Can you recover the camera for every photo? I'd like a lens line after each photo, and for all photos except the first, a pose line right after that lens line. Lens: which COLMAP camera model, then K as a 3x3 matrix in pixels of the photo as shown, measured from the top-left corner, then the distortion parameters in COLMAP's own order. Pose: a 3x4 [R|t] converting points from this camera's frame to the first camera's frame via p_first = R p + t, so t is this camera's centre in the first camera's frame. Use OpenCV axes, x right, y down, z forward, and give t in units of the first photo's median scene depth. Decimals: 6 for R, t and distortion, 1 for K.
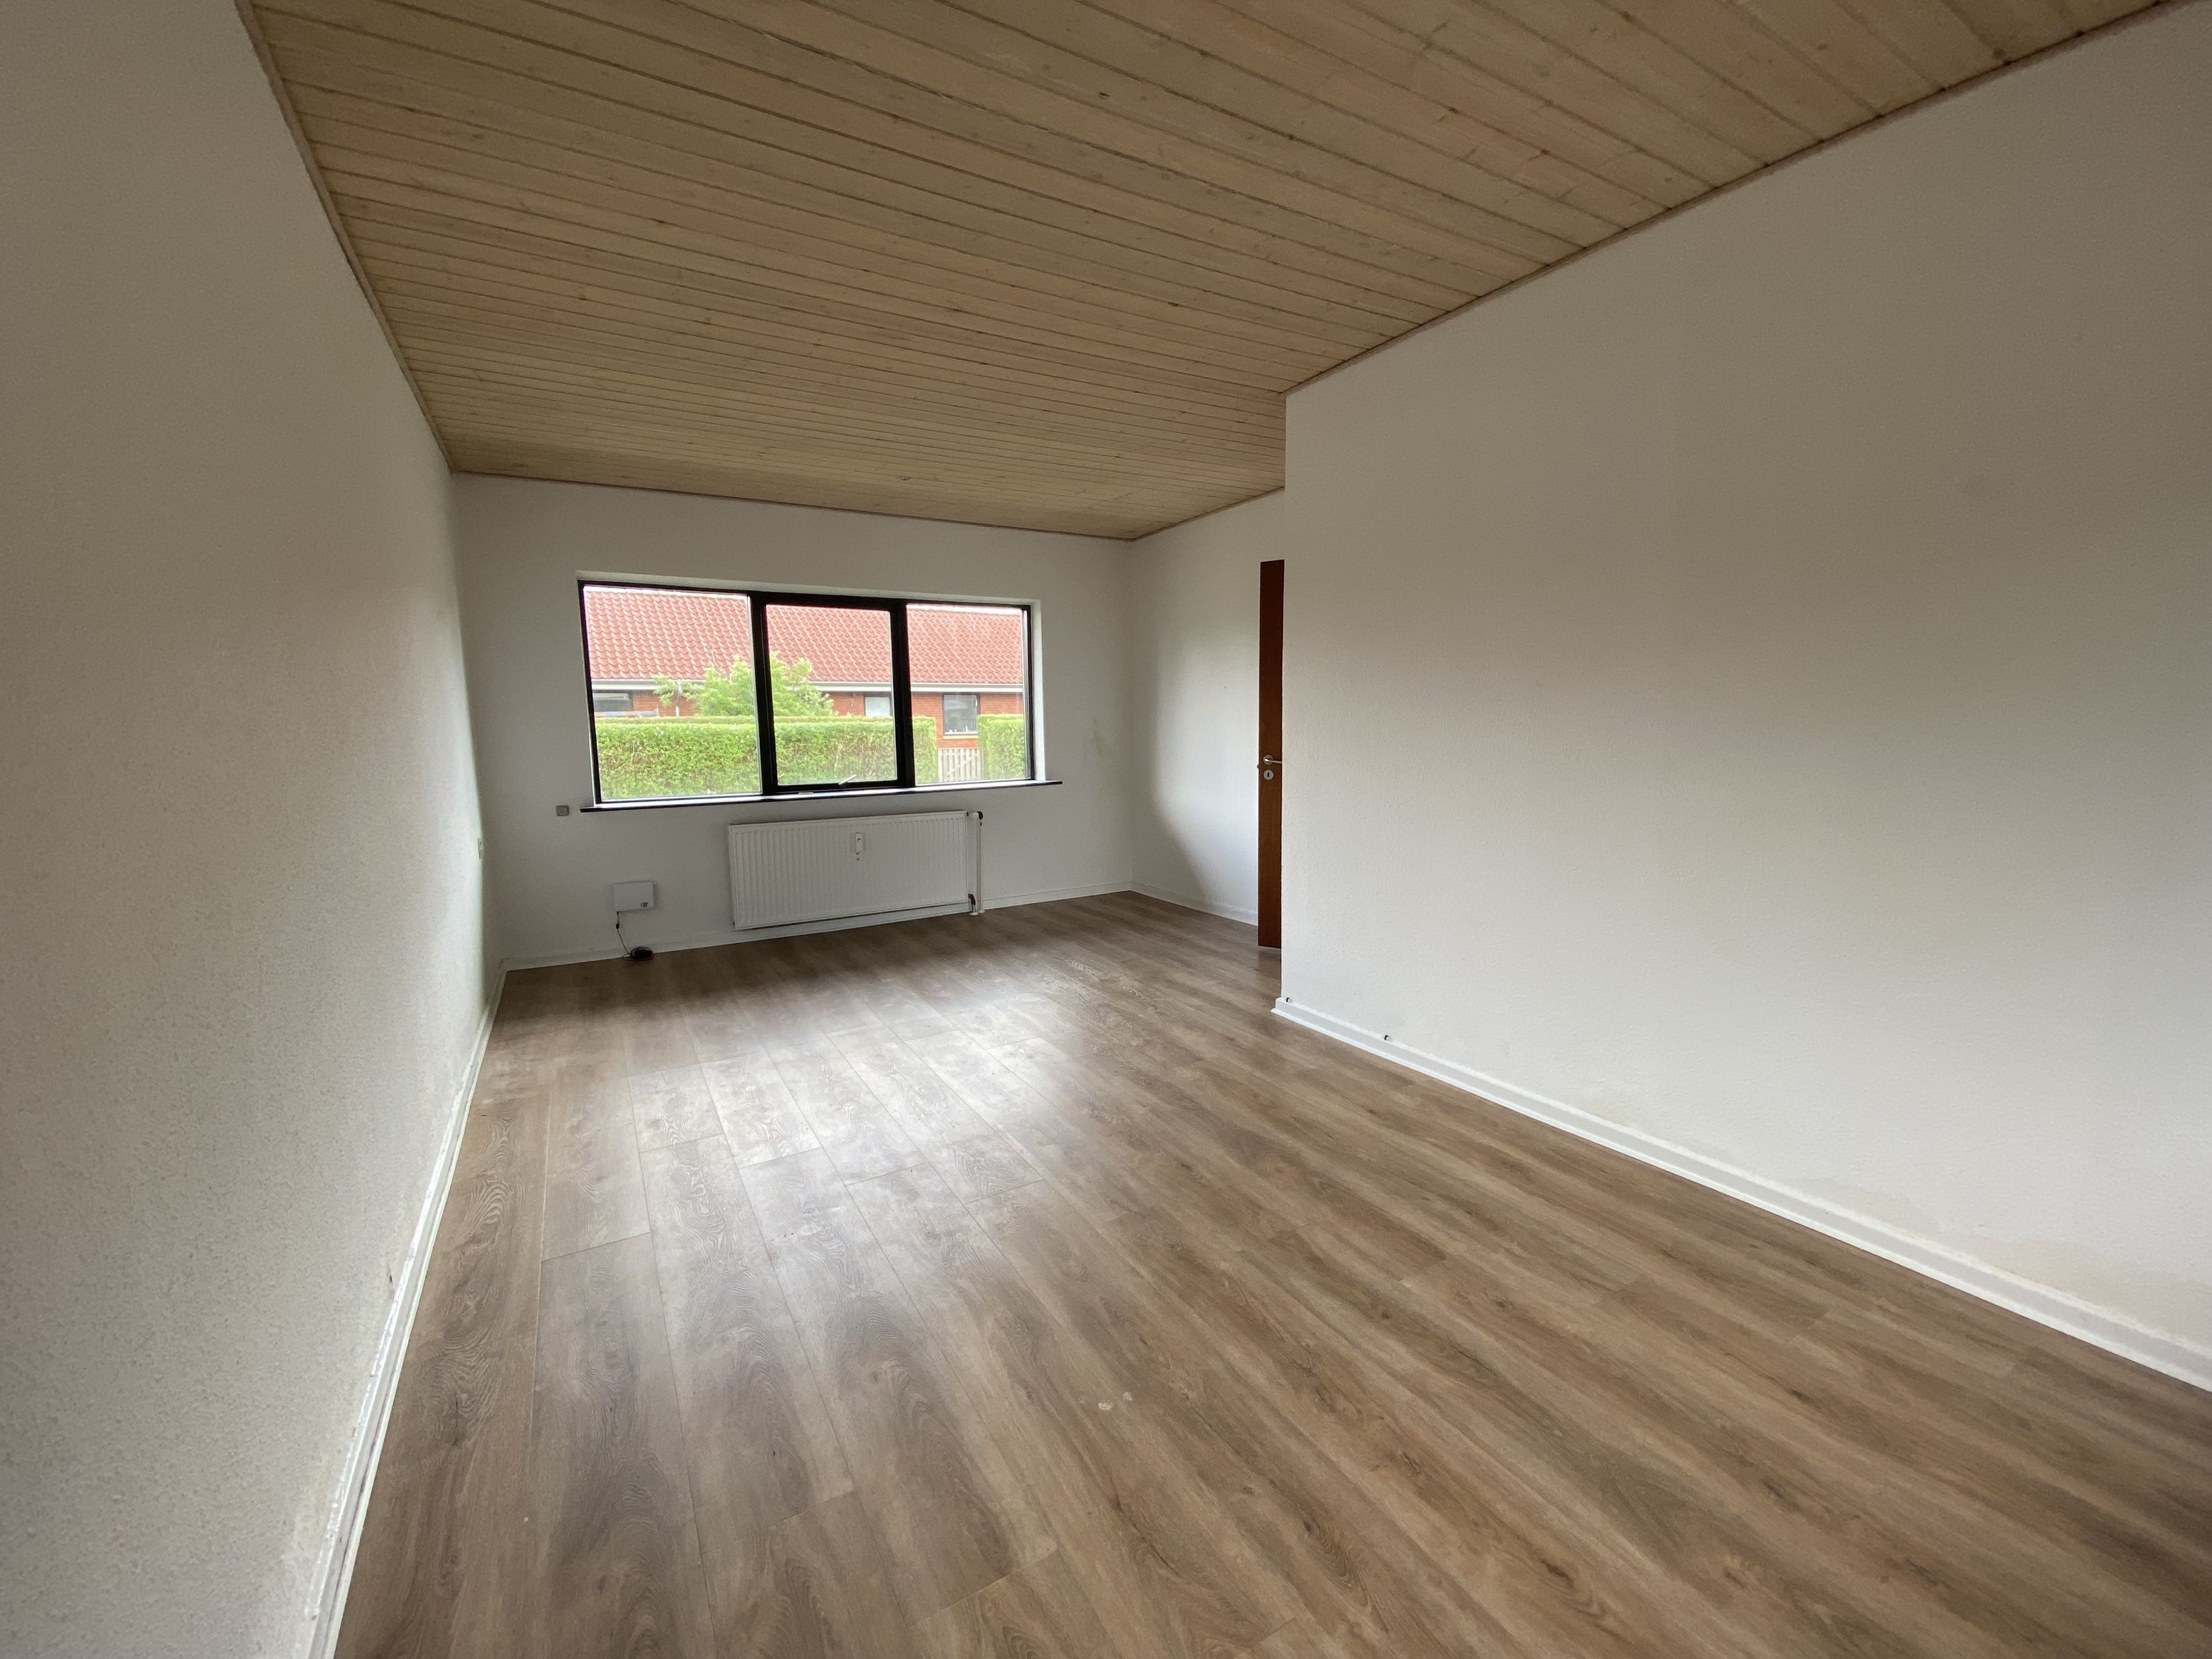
lens RADIAL K [[930.0, 0, 1113.9], [0, 930.0, 840.9], [0, 0, 1]] dist [-0.020064, -0.000980]
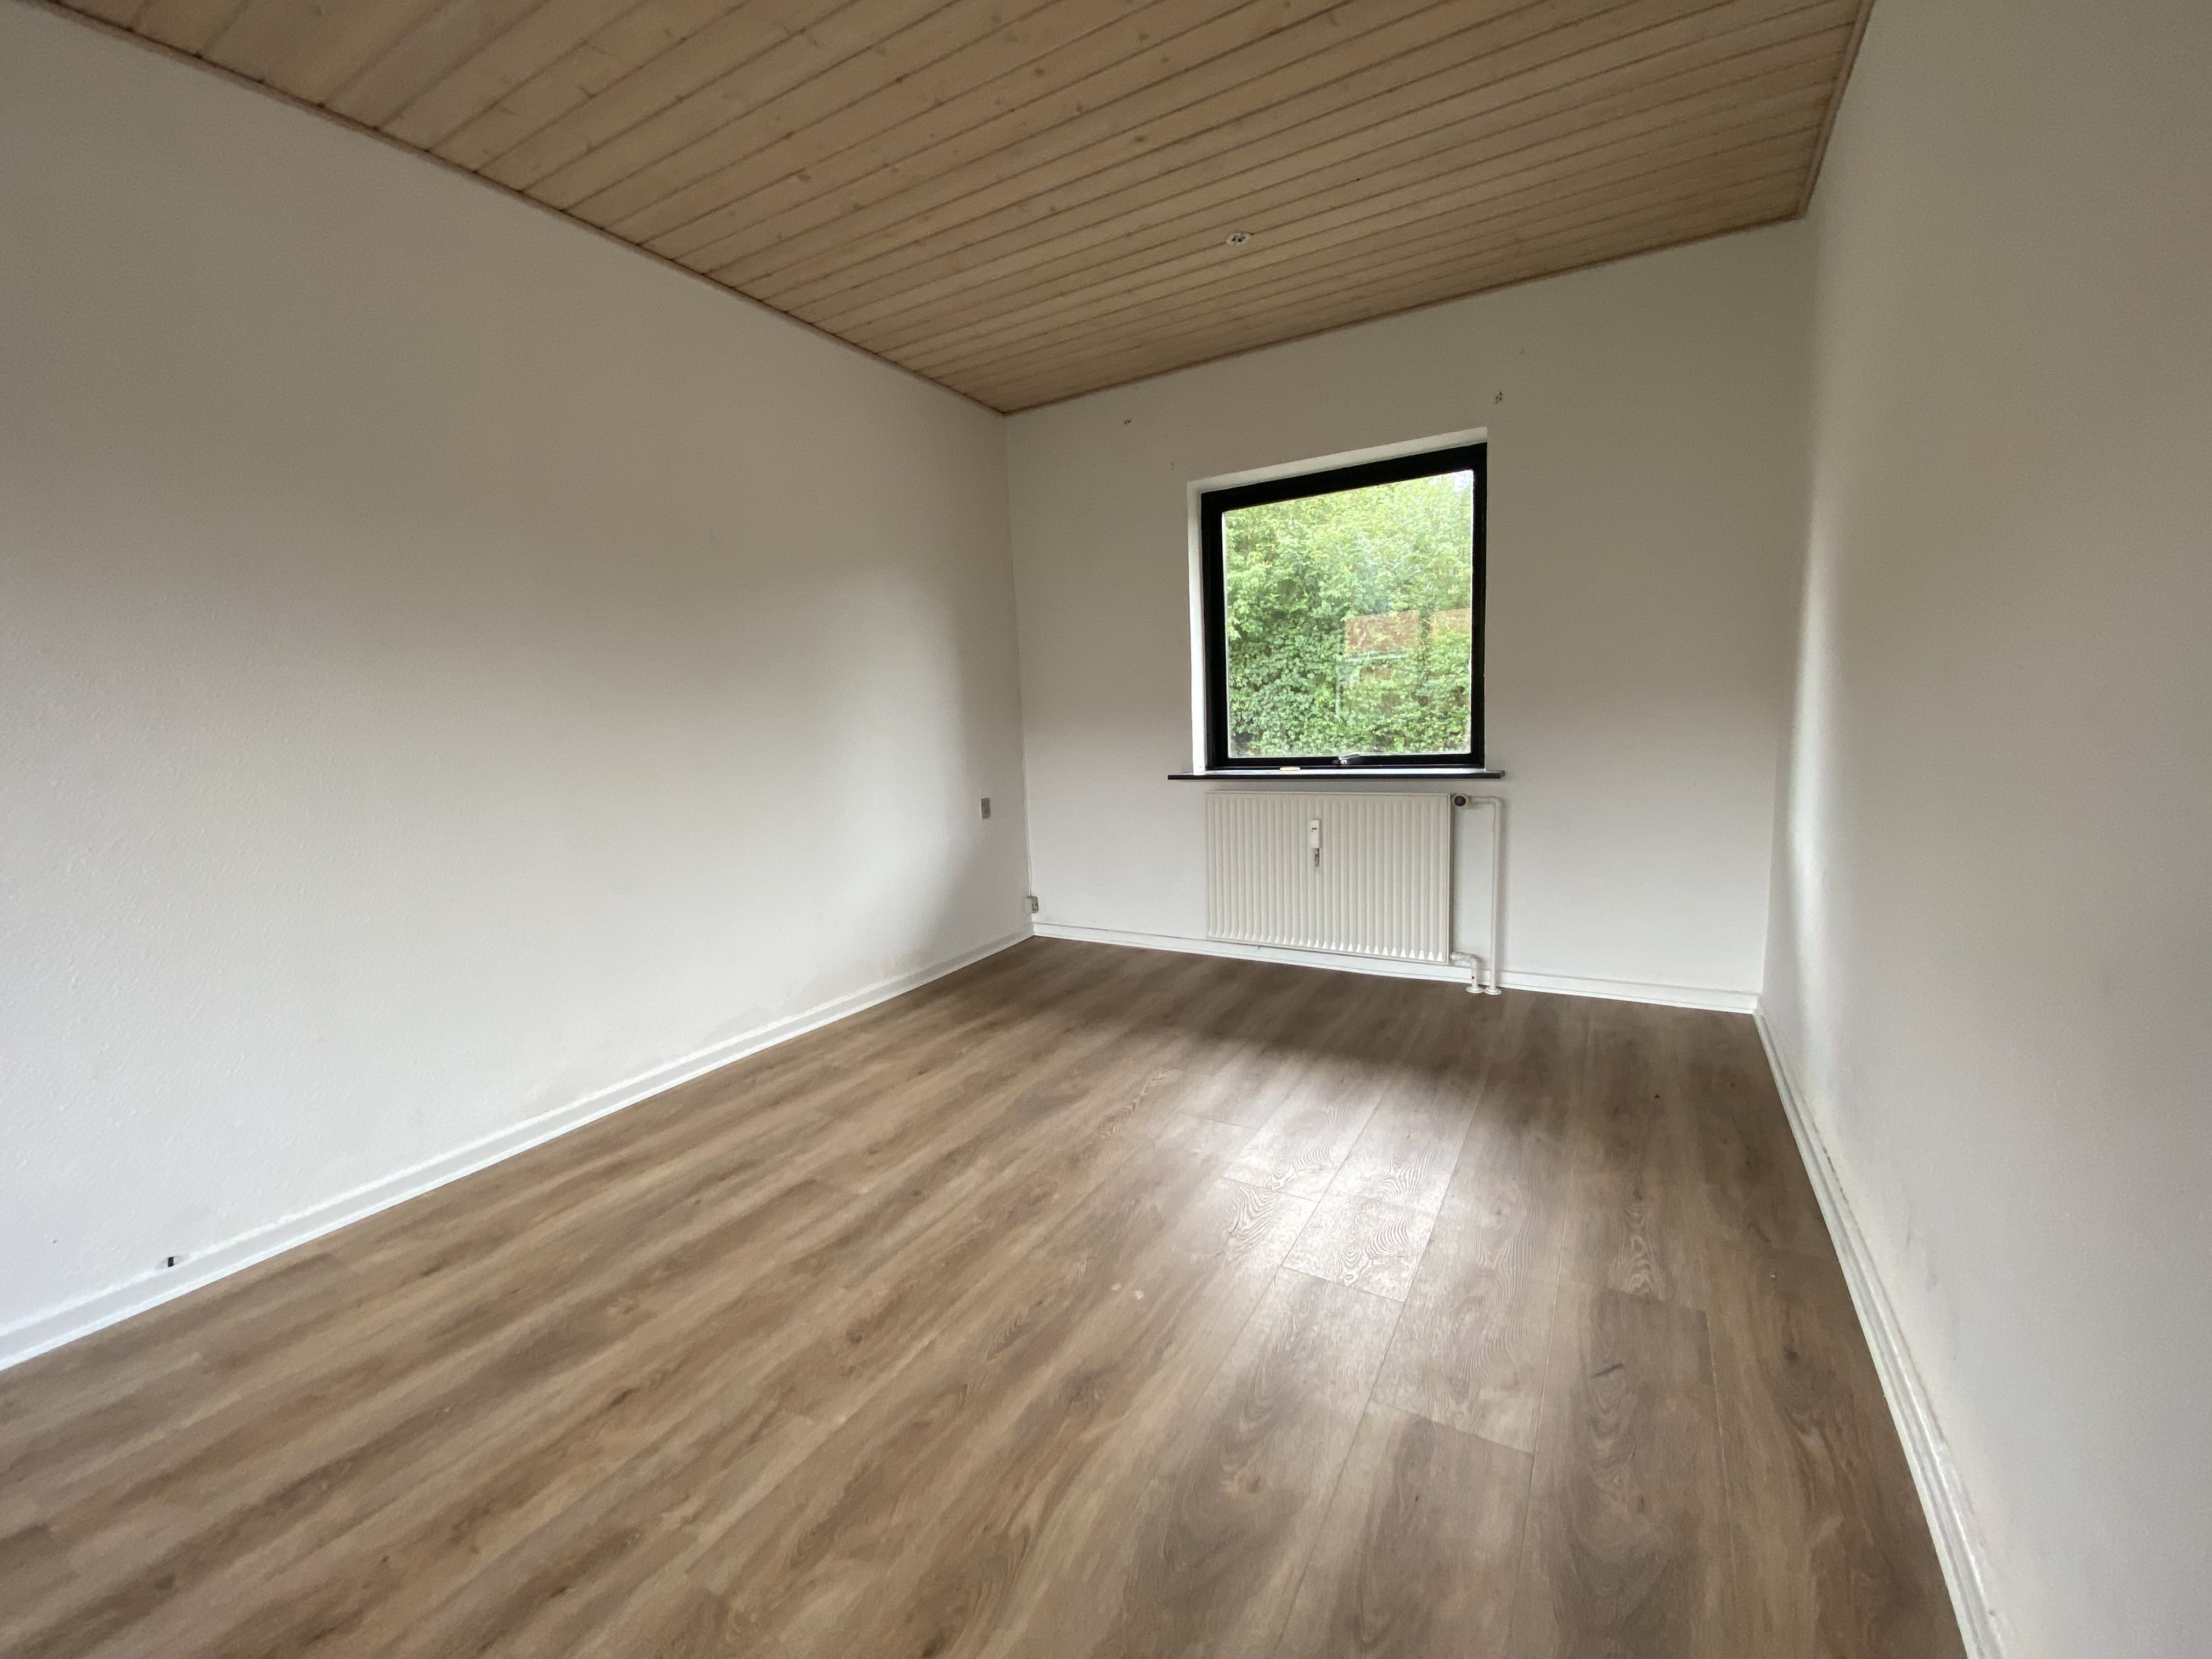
lens RADIAL K [[930.0, 0, 1105.8], [0, 930.0, 824.9], [0, 0, 1]] dist [-0.020064, -0.000980]
pose [[-0.525548, -0.058906, 0.848722, -0.662582], [0.167437, 0.970928, 0.171068, -0.056572], [-0.834125, 0.232012, -0.500406, 1.137887]]
